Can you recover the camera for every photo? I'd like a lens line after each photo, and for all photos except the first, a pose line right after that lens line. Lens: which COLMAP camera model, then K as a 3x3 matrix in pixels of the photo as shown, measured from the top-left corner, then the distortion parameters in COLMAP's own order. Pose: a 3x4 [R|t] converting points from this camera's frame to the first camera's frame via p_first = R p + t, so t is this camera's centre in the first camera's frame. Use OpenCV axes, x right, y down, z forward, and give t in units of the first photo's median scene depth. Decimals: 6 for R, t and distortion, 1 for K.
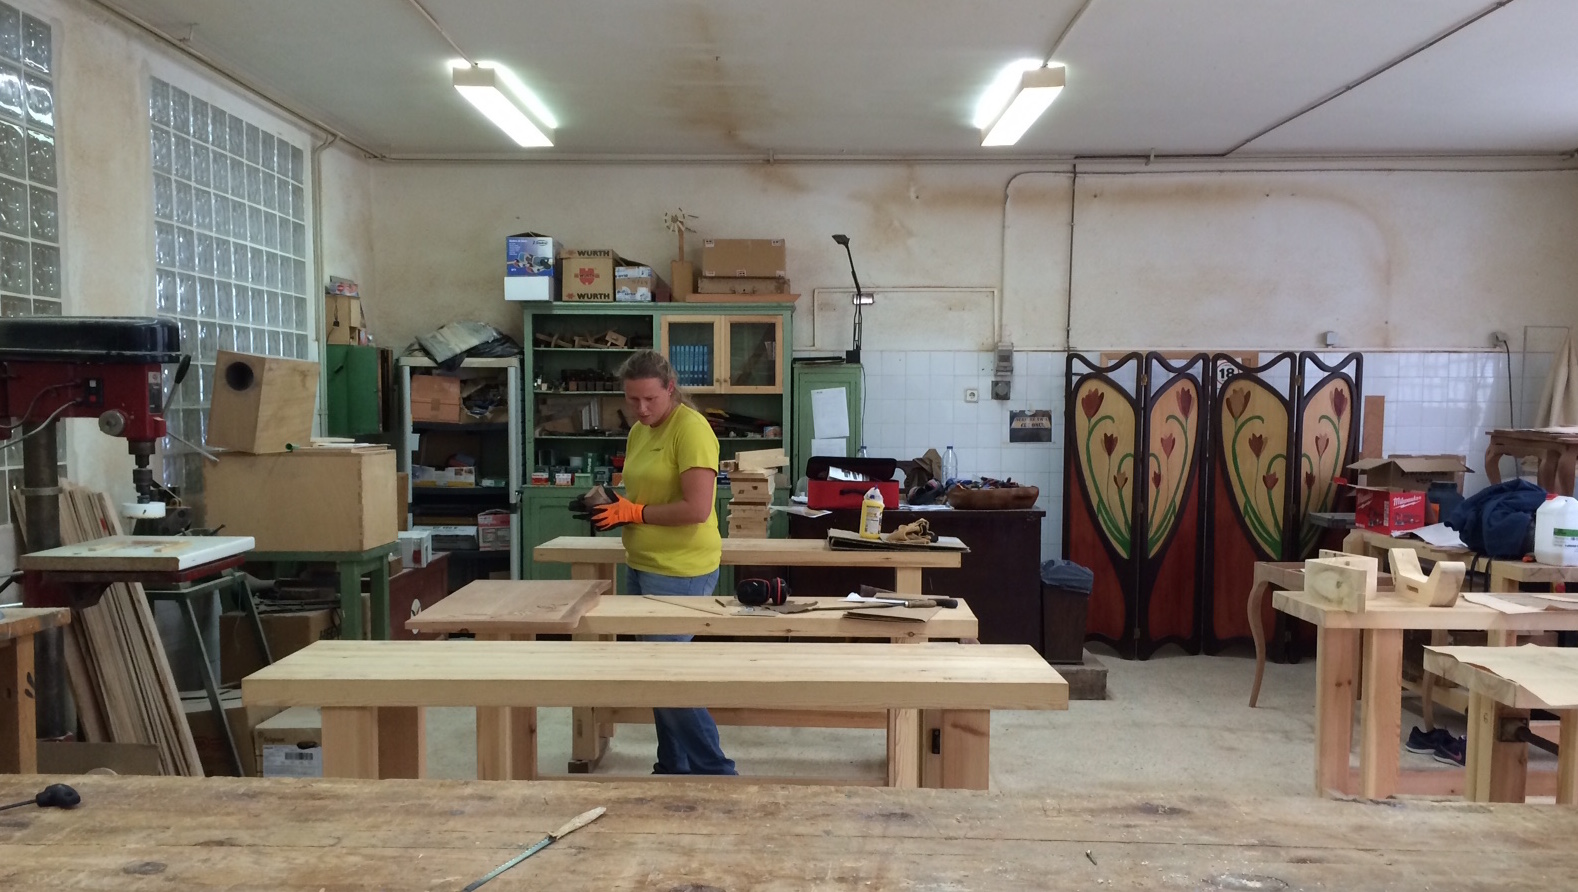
lens RADIAL K [[1329.8, 0, 788.1], [0, 1329.8, 446.9], [0, 0, 1]] dist [0.003760, -0.004831]
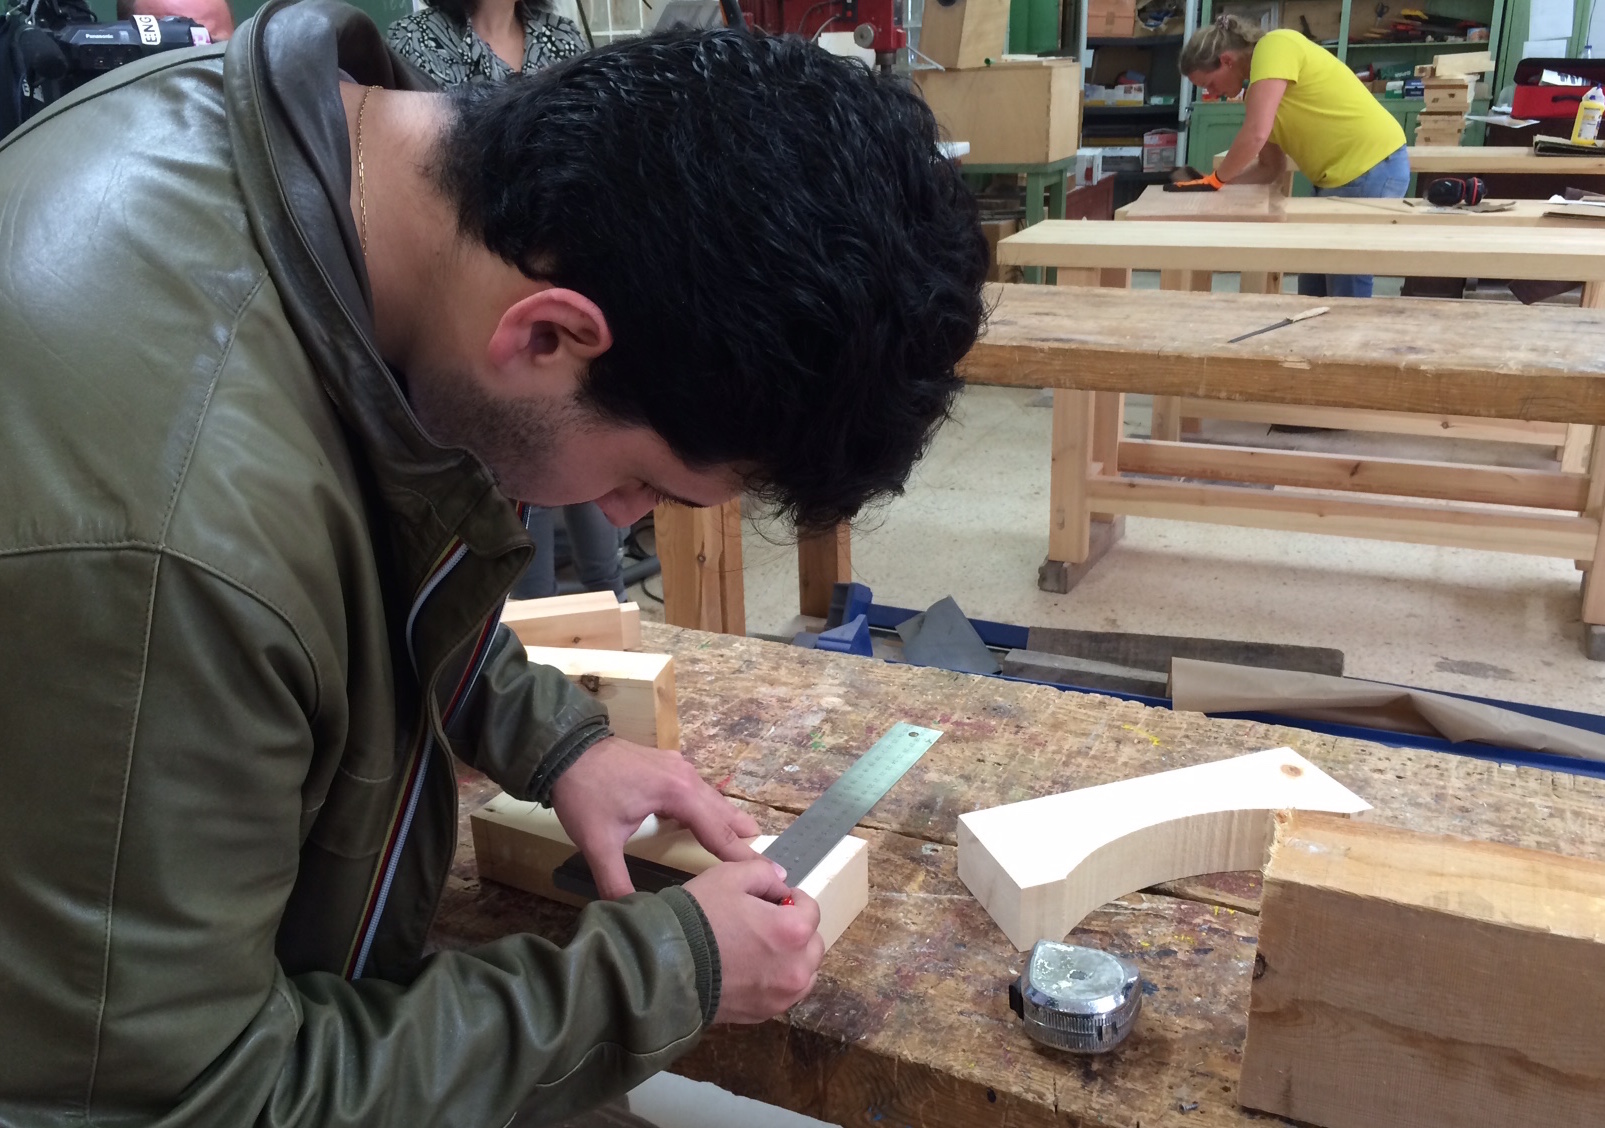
lens RADIAL K [[1354.2, 0, 803.5], [0, 1354.2, 573.7], [0, 0, 1]] dist [0.016750, -0.051359]
pose [[0.904908, 0.117697, -0.409009, -0.008463], [0.028393, 0.942168, 0.333937, 0.016730], [0.424659, -0.313796, 0.849233, -0.108476]]
